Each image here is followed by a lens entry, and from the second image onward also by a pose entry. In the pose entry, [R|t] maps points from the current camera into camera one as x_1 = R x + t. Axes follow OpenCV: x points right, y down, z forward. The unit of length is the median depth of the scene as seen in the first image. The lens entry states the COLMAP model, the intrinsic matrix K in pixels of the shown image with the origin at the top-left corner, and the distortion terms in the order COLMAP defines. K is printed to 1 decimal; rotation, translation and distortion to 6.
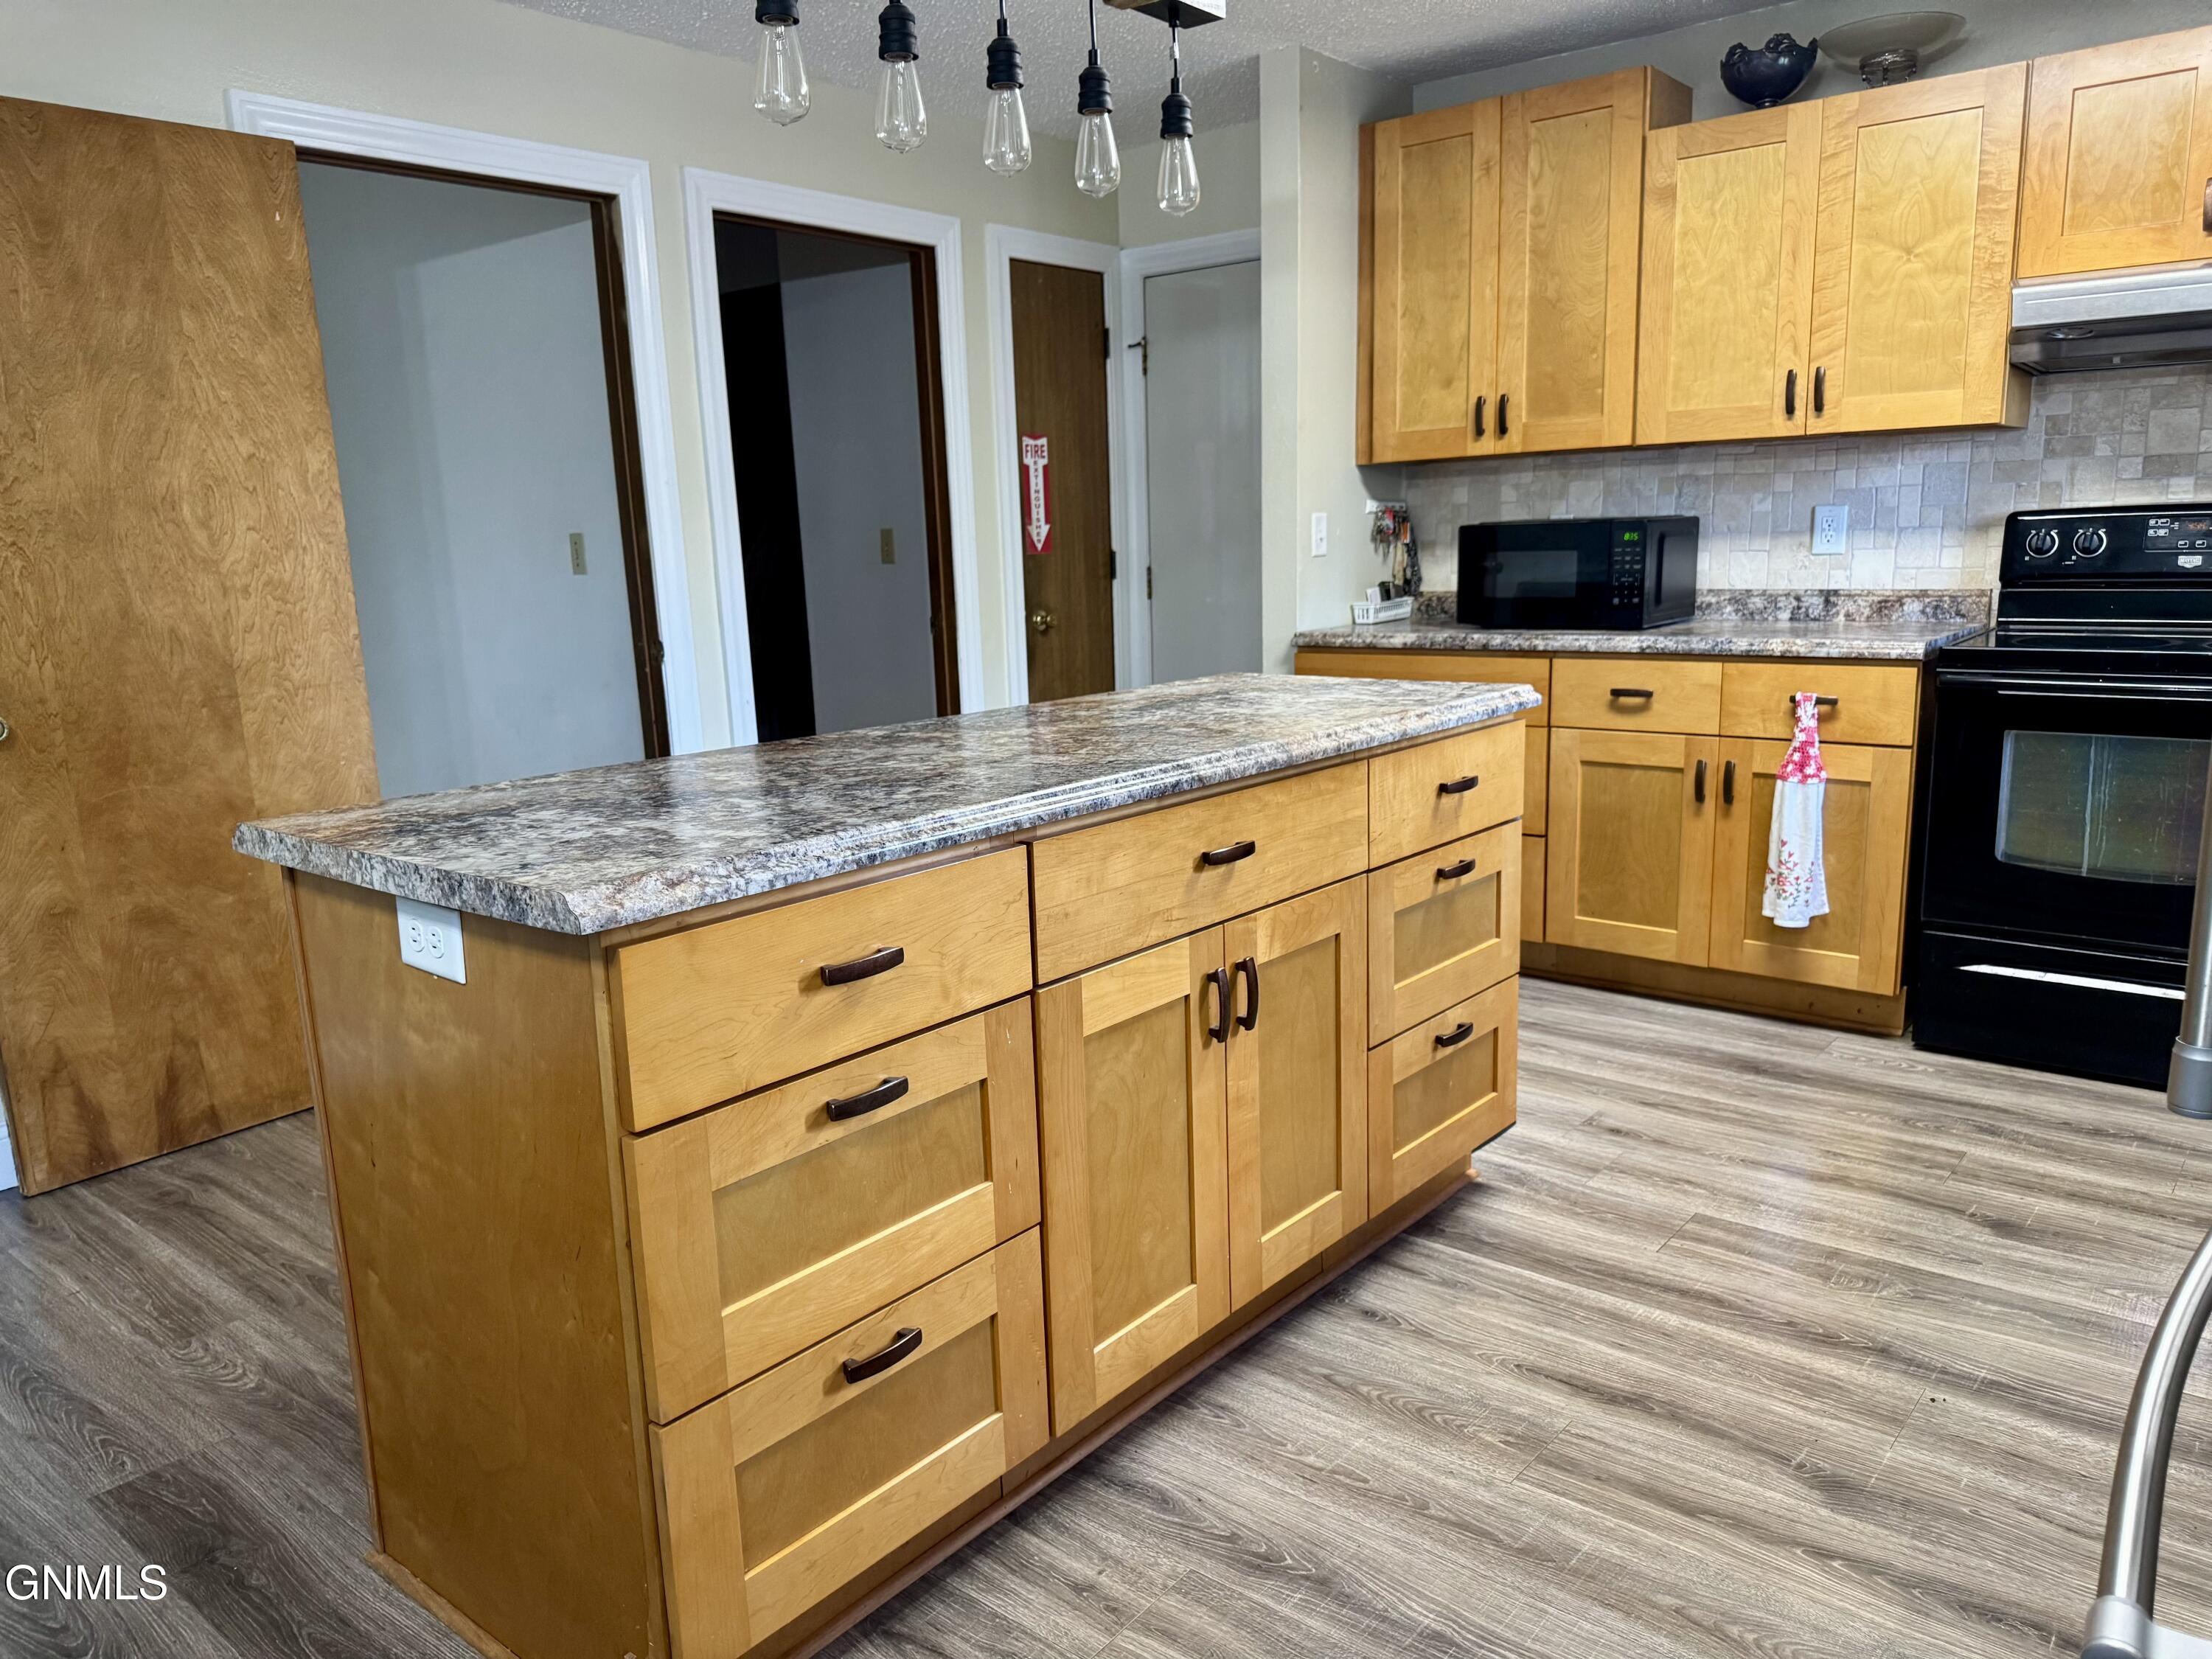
lens RADIAL K [[1628.1, 0, 1103.8], [0, 1628.1, 860.7], [0, 0, 1]] dist [-0.004699, -0.008149]
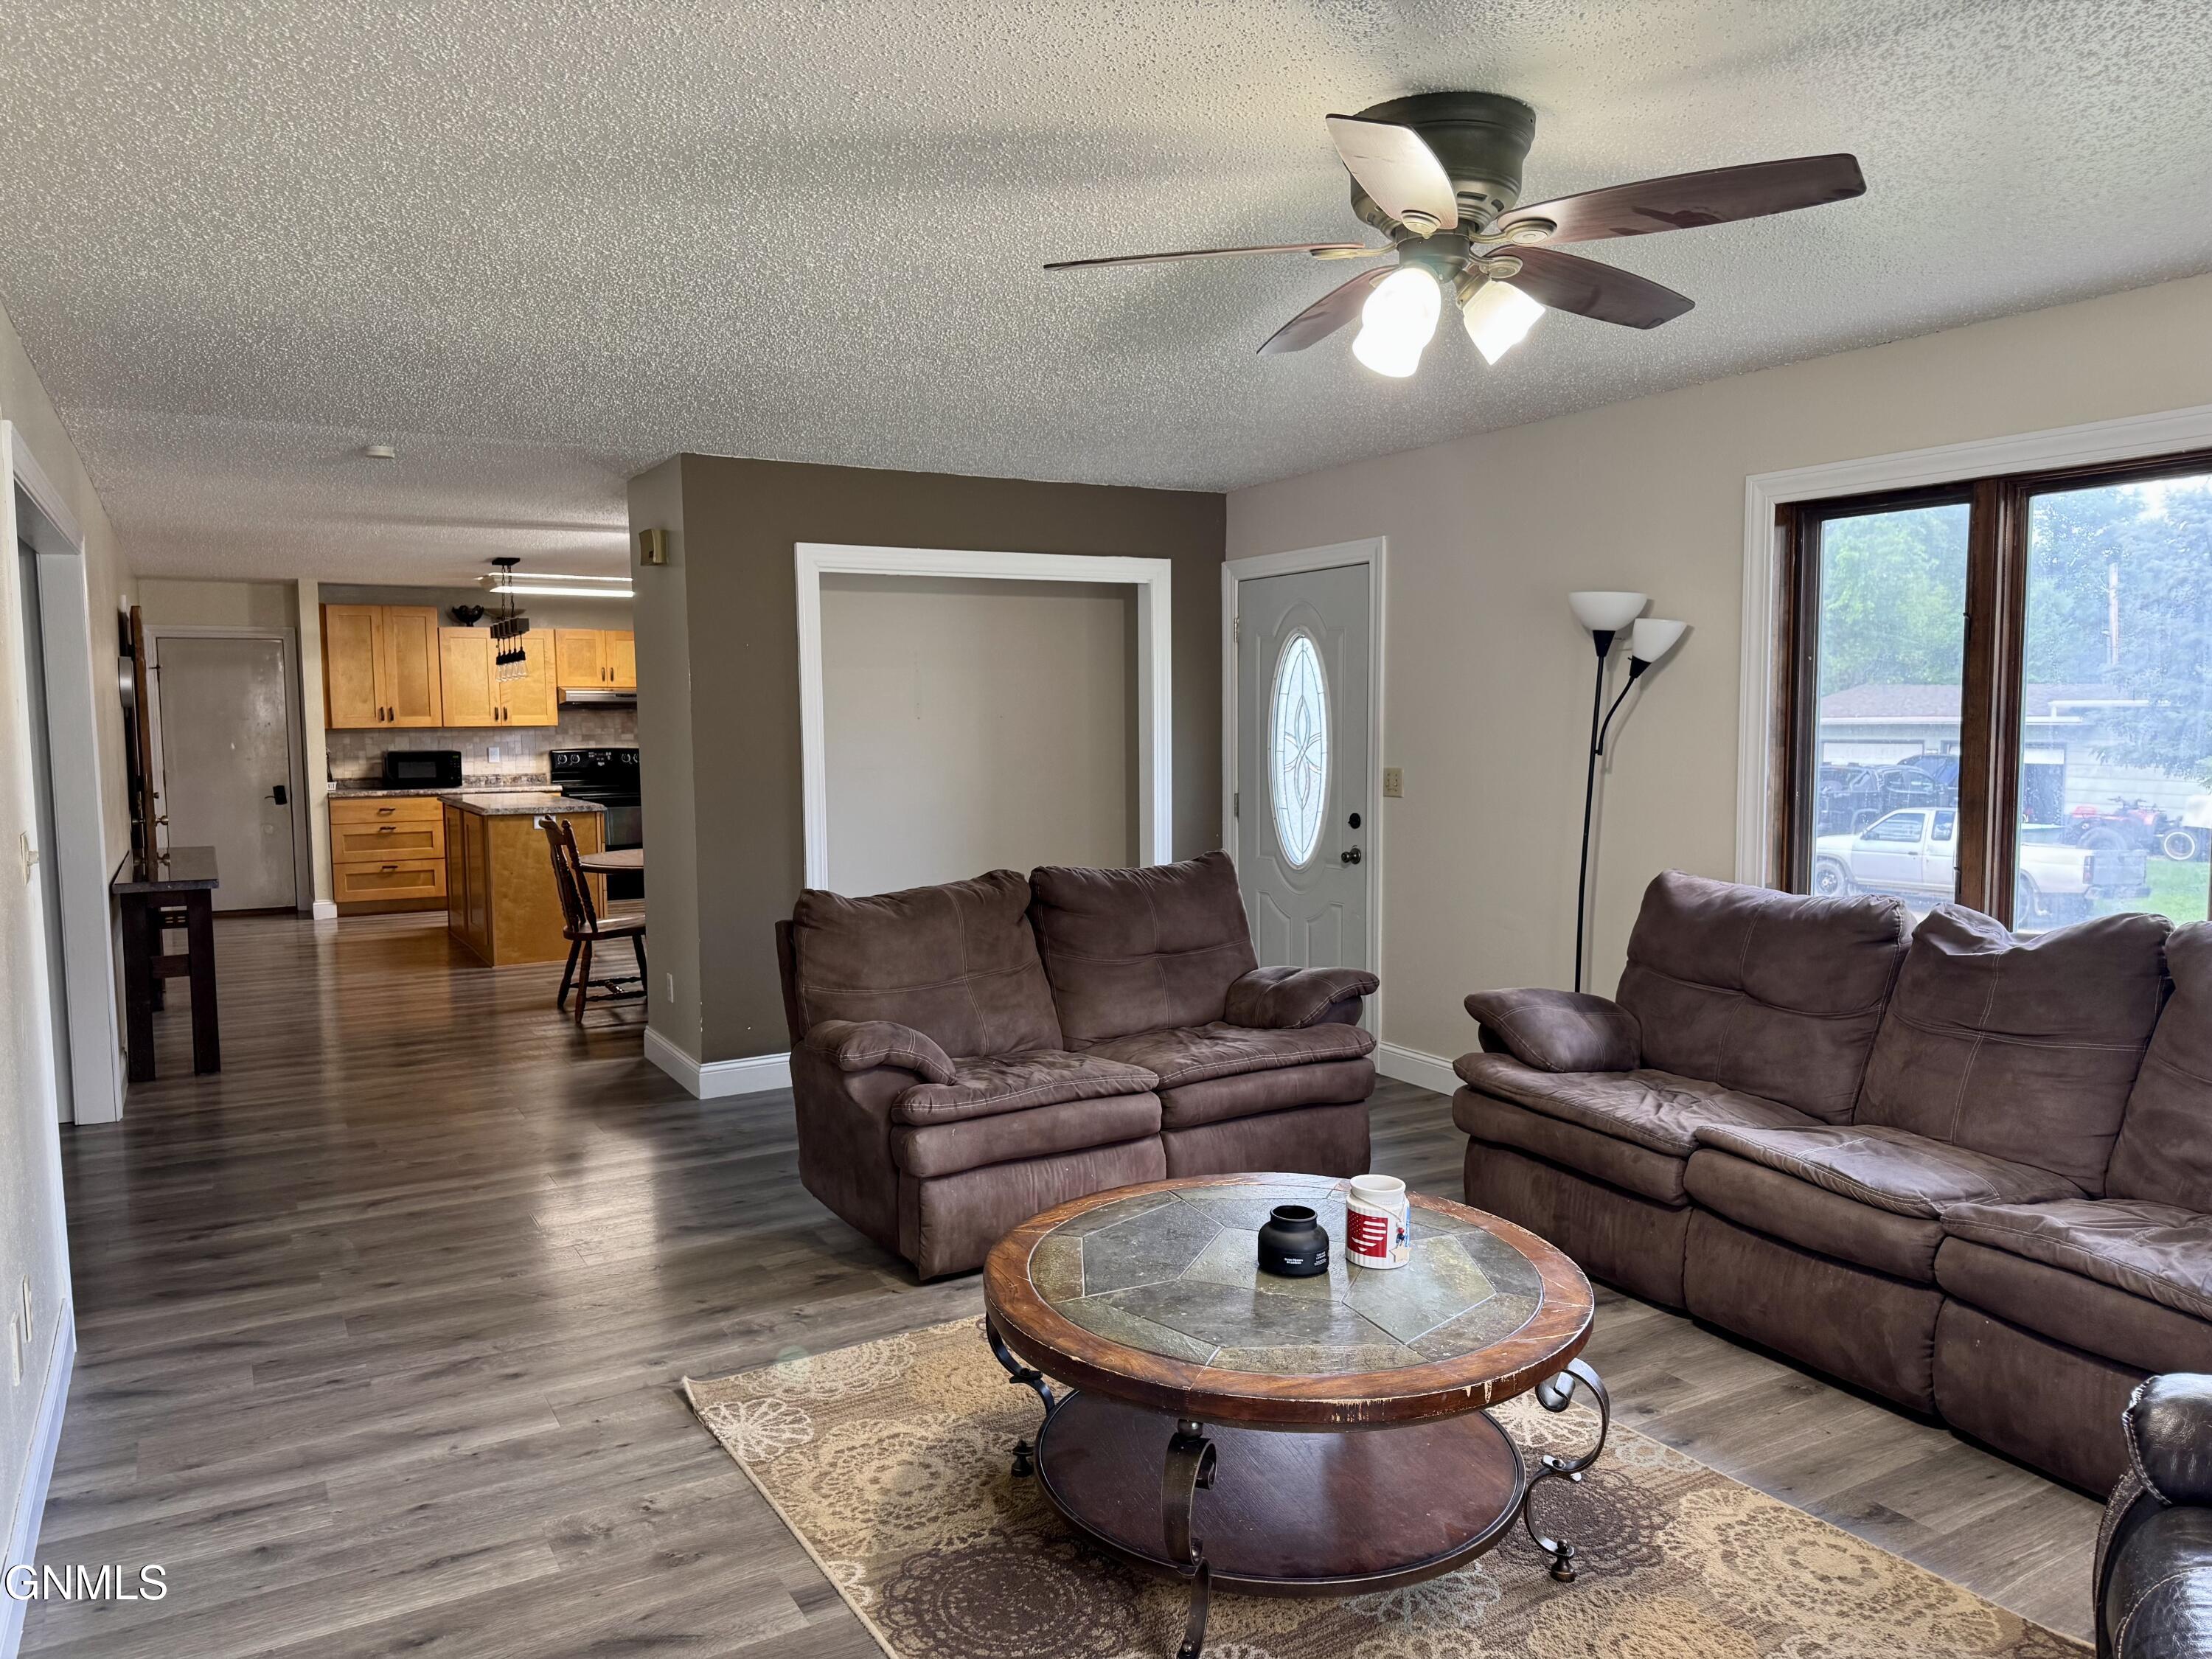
lens RADIAL K [[1566.1, 0, 1110.1], [0, 1566.1, 864.0], [0, 0, 1]] dist [0.095827, -0.090470]
pose [[0.353149, -0.061048, 0.933573, -1.987308], [0.184558, 0.982806, -0.005547, 0.233880], [-0.917183, 0.174257, 0.358343, -1.124297]]
